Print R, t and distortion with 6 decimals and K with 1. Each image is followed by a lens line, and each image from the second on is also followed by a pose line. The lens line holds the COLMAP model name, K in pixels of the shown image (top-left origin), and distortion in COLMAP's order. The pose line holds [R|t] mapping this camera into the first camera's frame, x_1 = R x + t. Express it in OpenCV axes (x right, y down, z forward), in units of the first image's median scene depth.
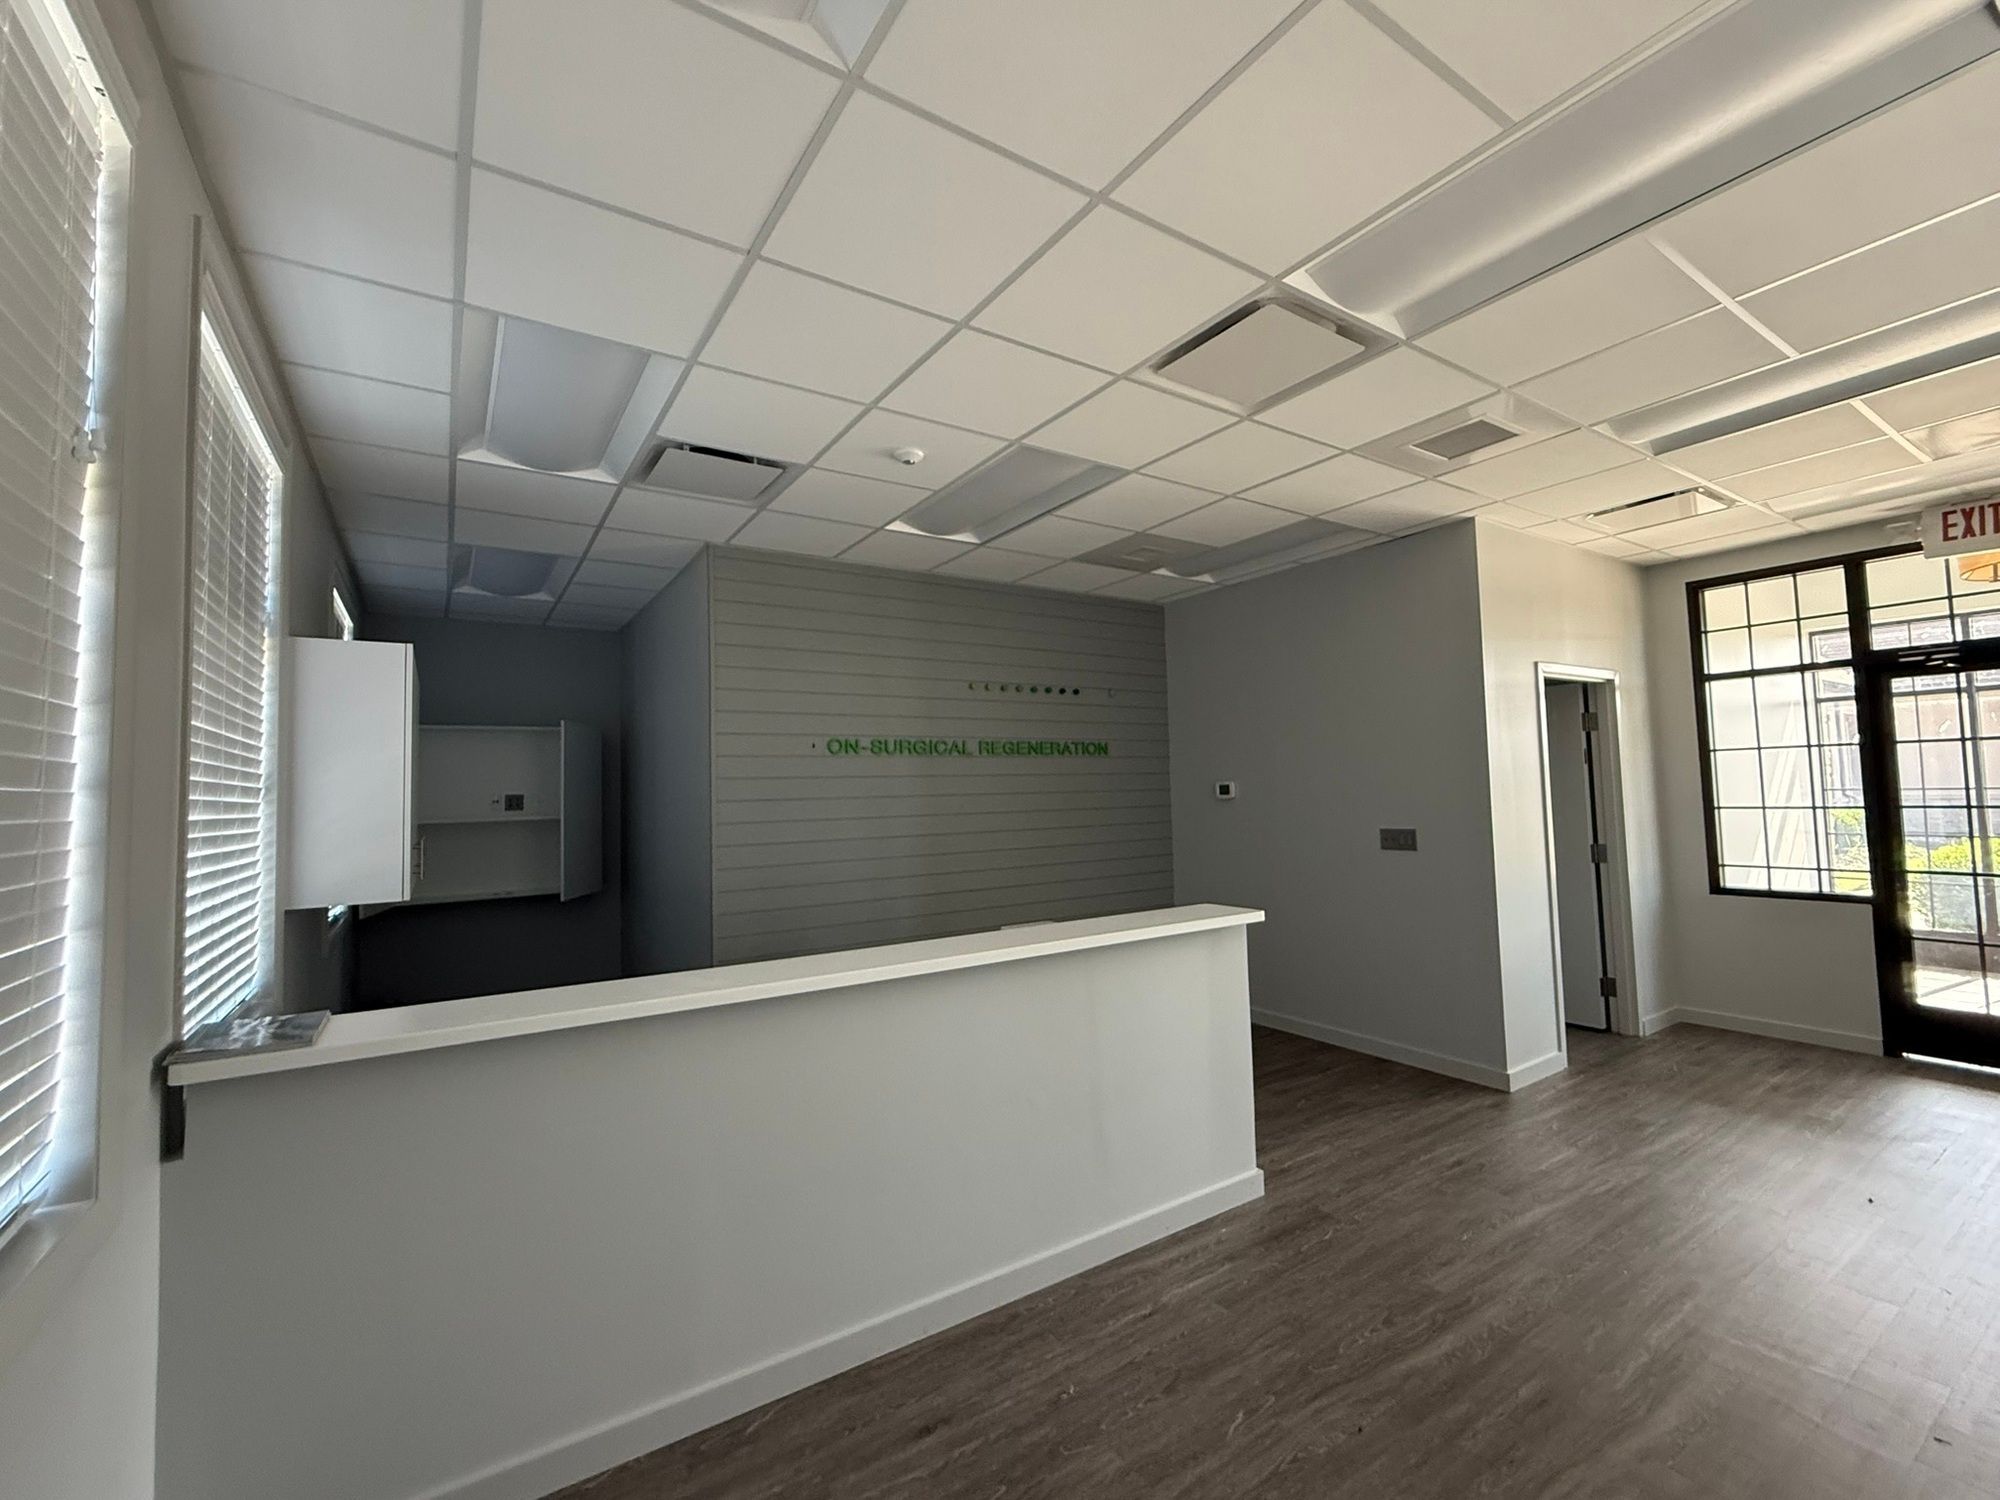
lens RADIAL K [[848.5, 0, 1000.0], [0, 848.5, 750.0], [0, 0, 1]] dist [0.002584, 0.000329]
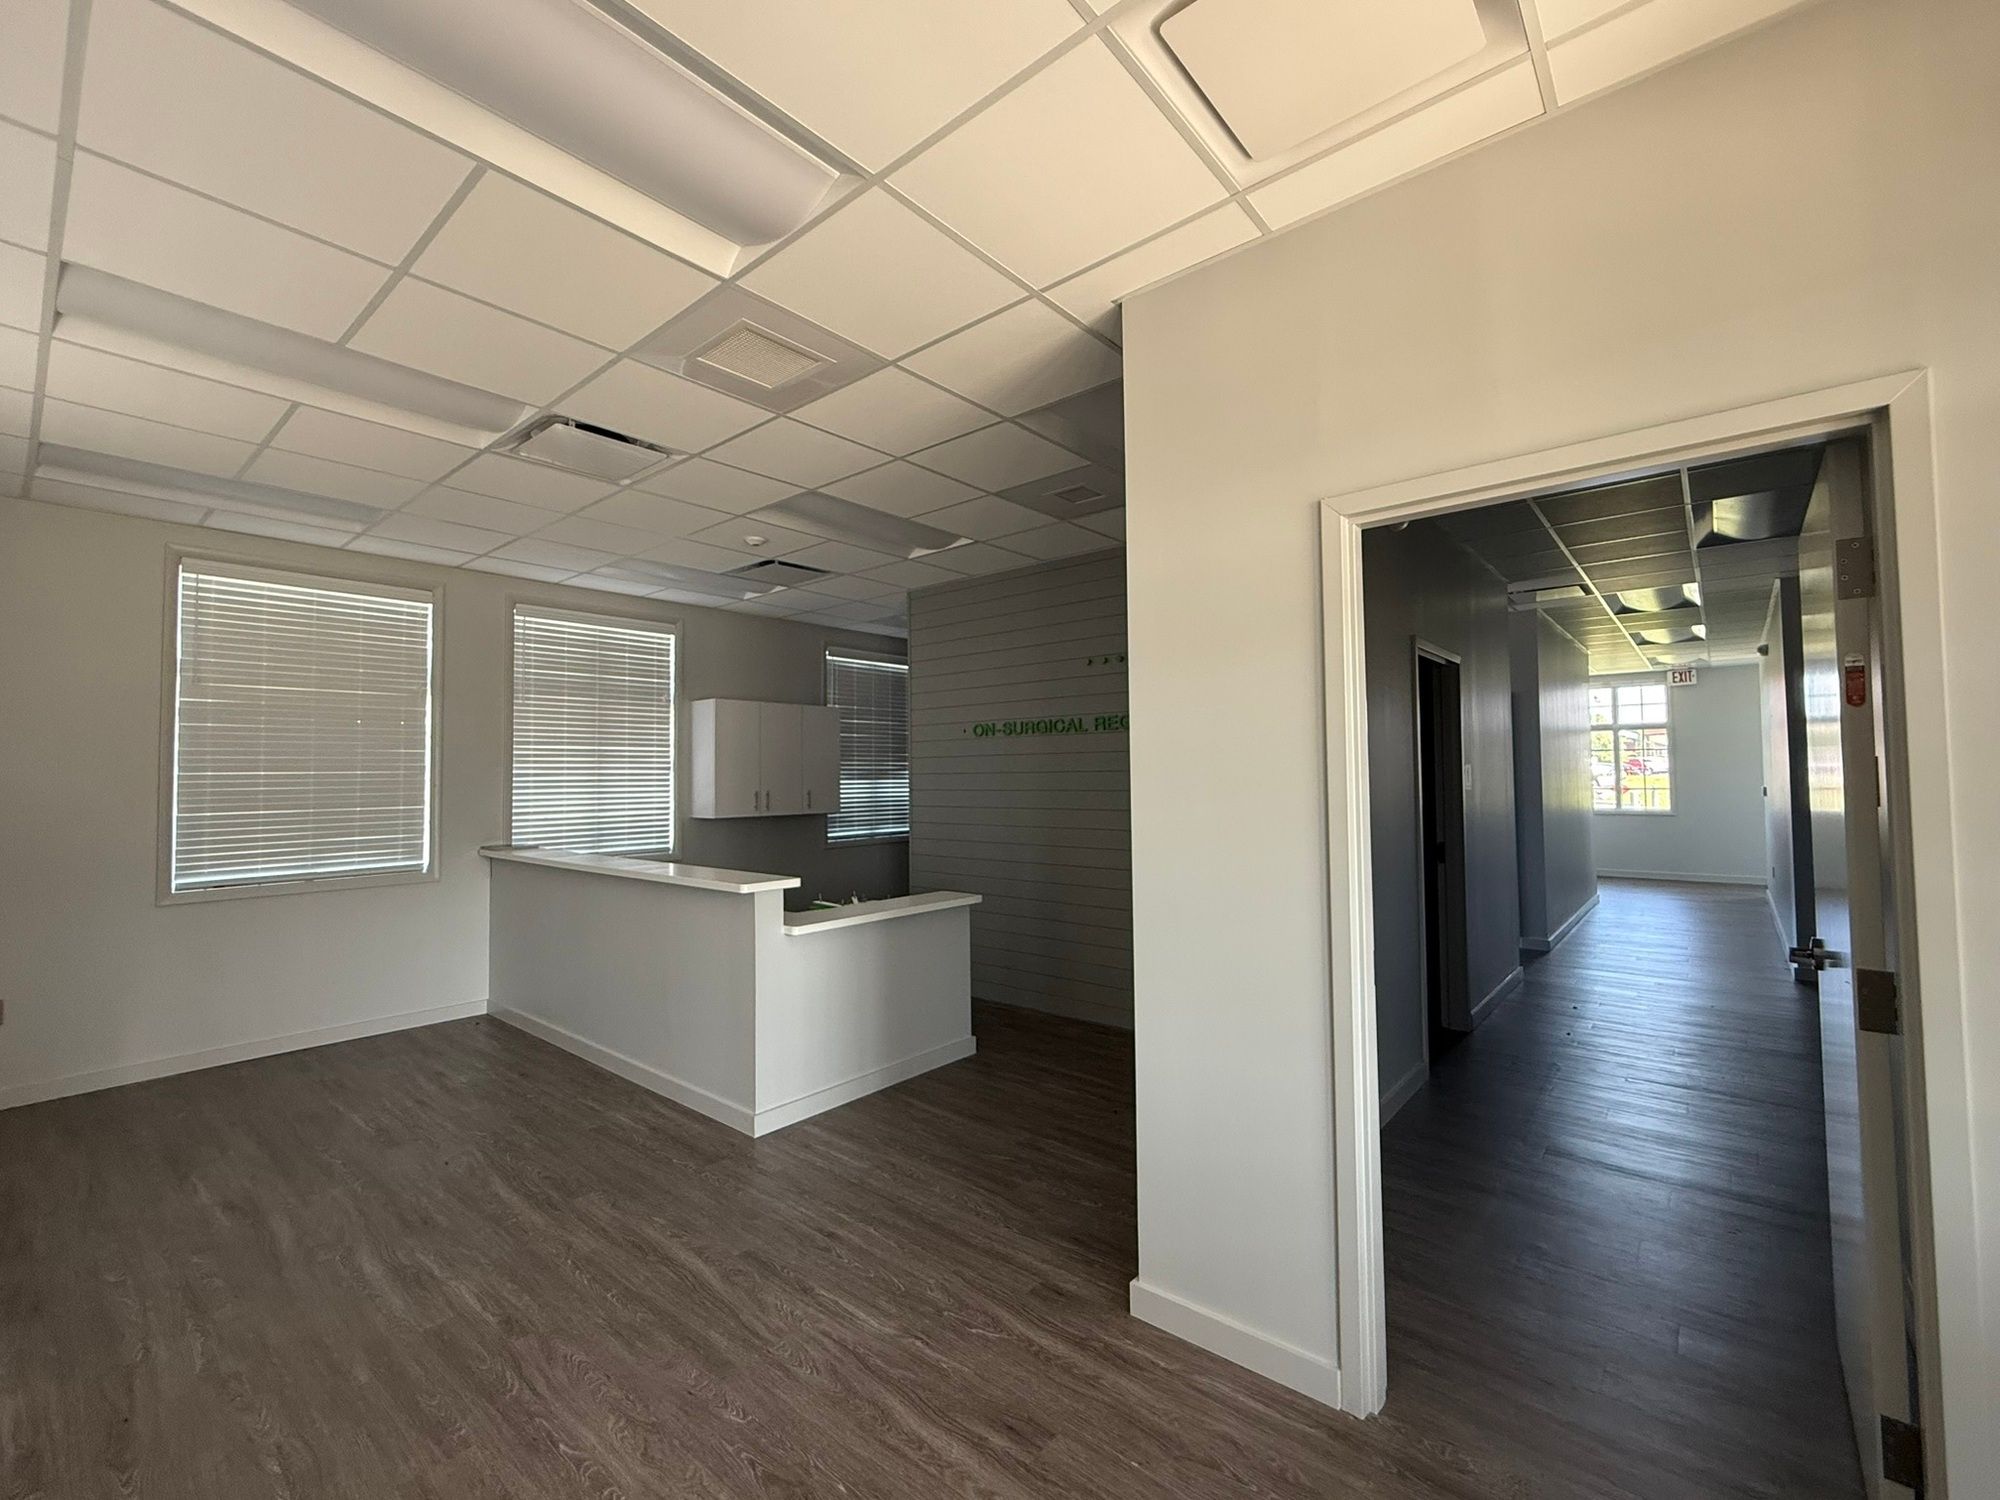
lens RADIAL K [[848.5, 0, 1000.0], [0, 848.5, 750.0], [0, 0, 1]] dist [0.002584, 0.000329]
pose [[0.283236, -0.004324, -0.959041, 1.172280], [0.055399, 0.998394, 0.011860, 0.013297], [0.957449, -0.056489, 0.283020, 0.808666]]
